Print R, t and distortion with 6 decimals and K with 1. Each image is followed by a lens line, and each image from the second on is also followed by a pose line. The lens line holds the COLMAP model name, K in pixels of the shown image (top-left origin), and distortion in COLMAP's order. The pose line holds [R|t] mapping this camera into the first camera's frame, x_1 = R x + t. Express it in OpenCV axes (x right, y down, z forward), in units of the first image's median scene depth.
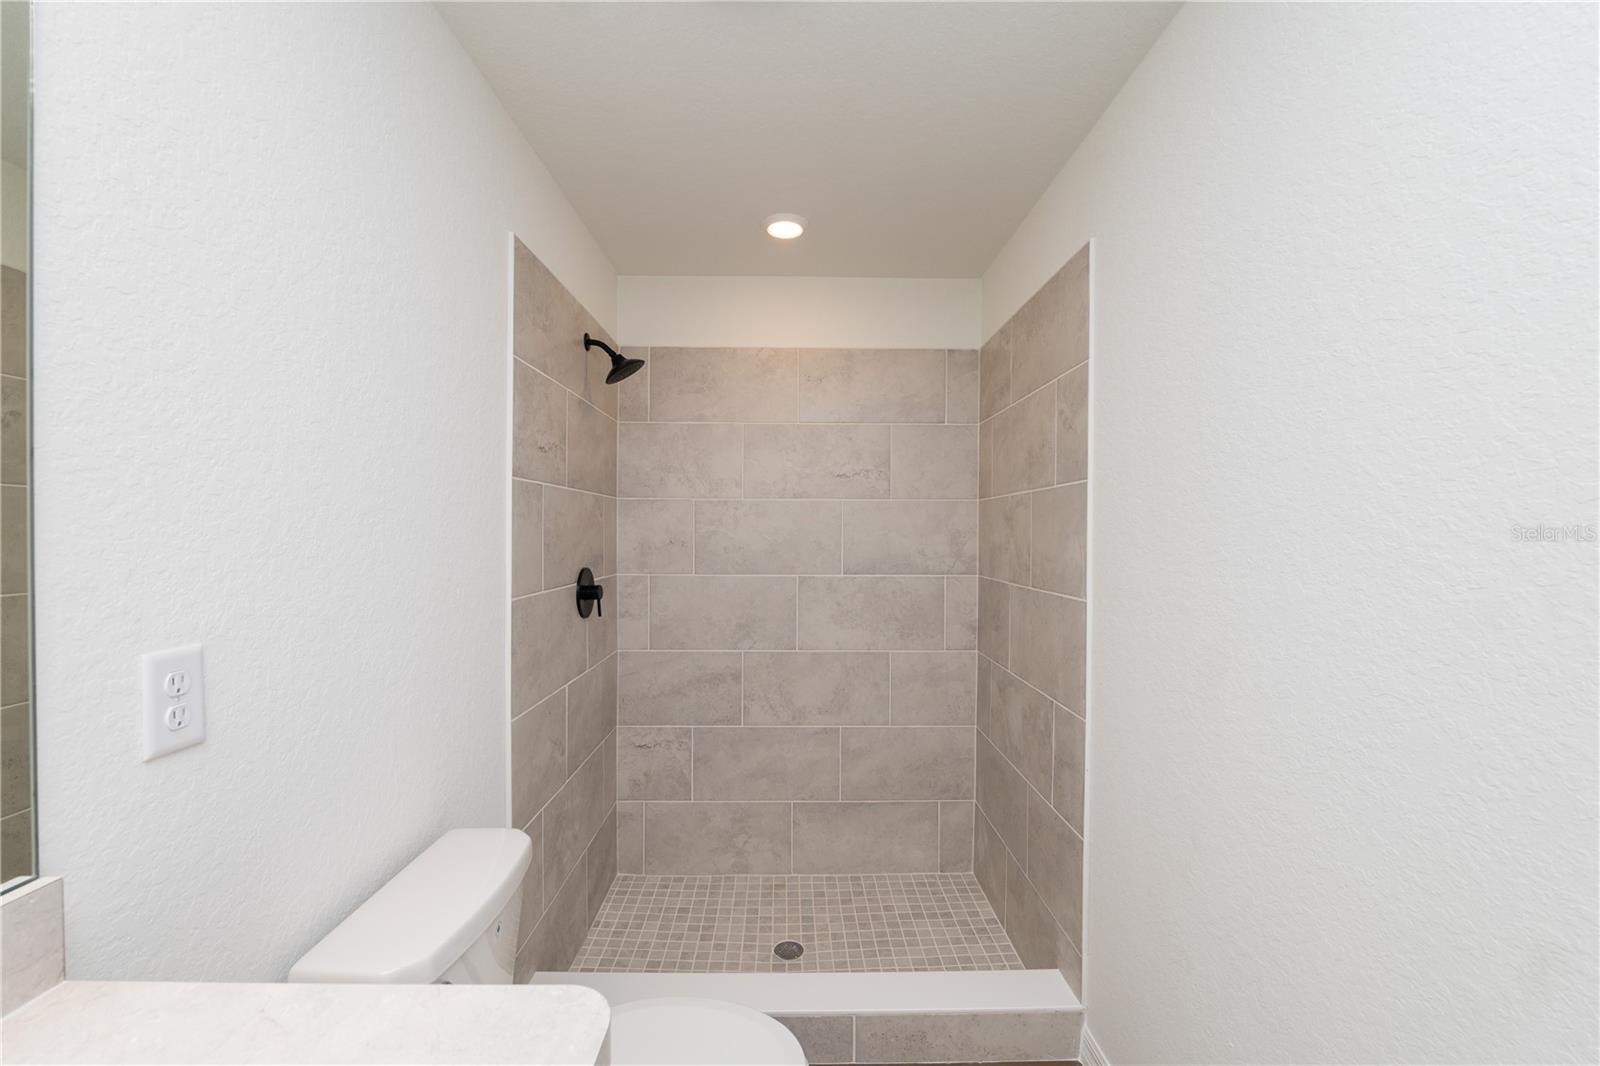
lens RADIAL K [[656.4, 0, 801.2], [0, 656.4, 538.7], [0, 0, 1]] dist [-0.010421, -0.000169]
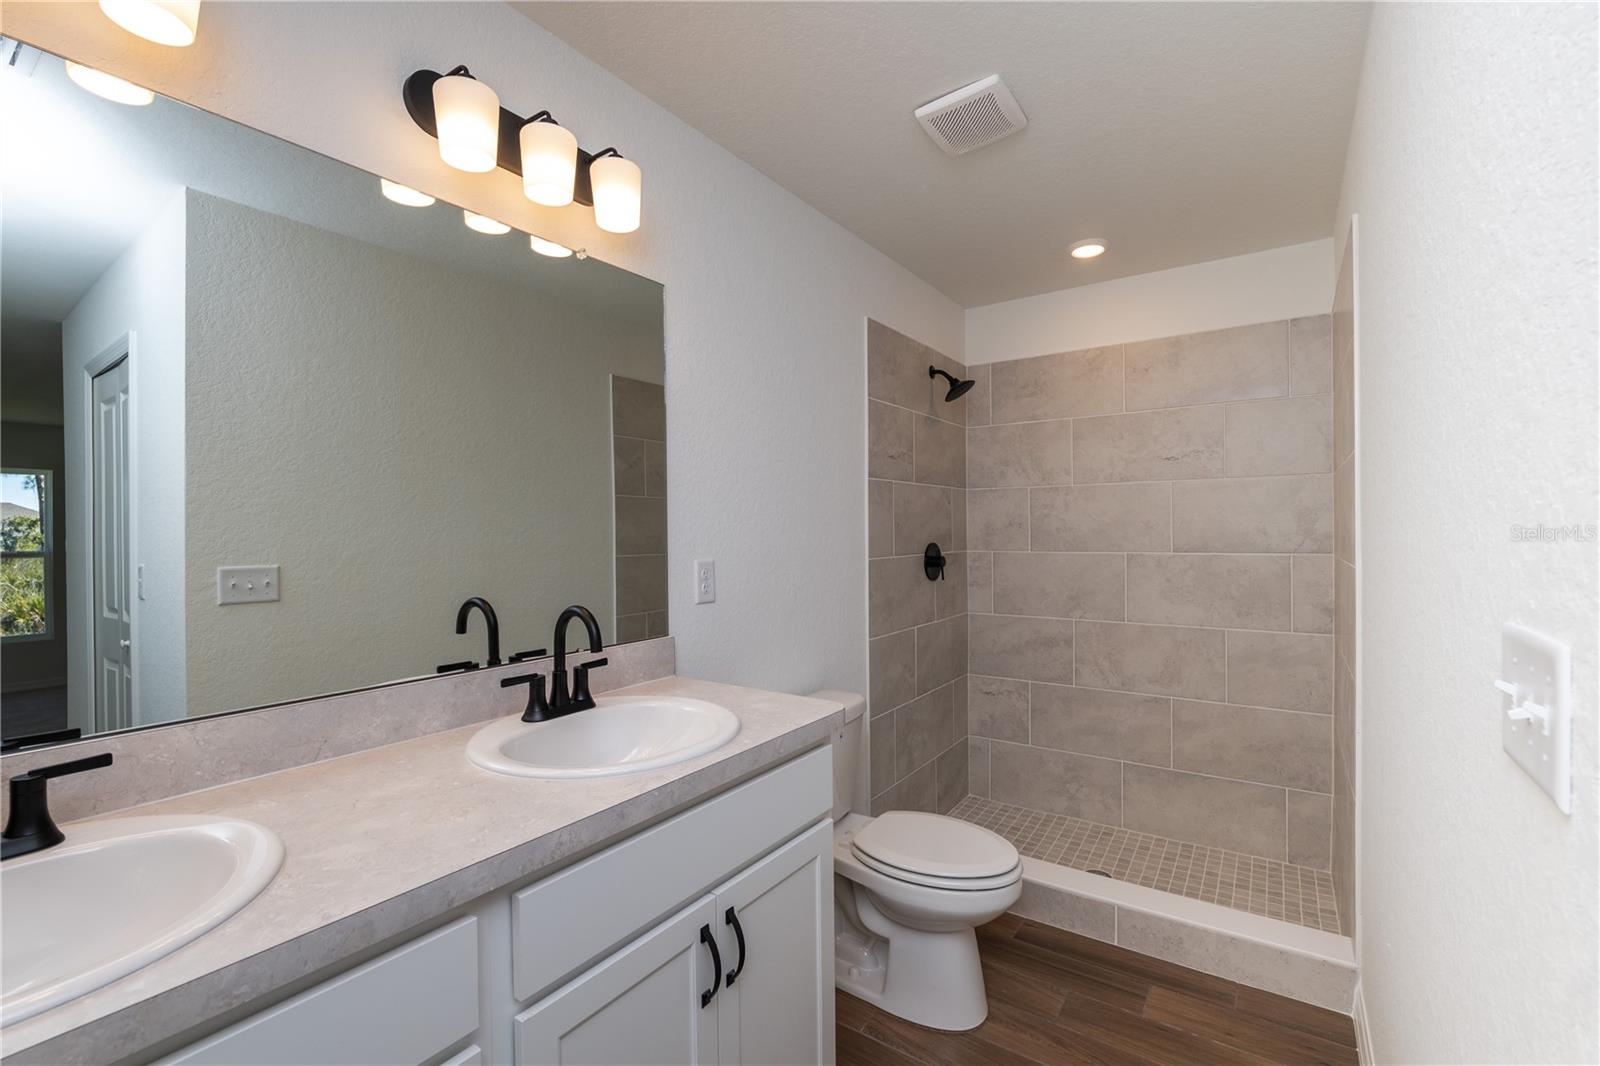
lens RADIAL K [[656.4, 0, 795.1], [0, 656.4, 530.6], [0, 0, 1]] dist [-0.010421, -0.000169]
pose [[0.809972, -0.009295, -0.586395, 0.190069], [0.007178, 0.999957, -0.005936, 0.021786], [0.586425, 0.000599, 0.810004, -0.200609]]
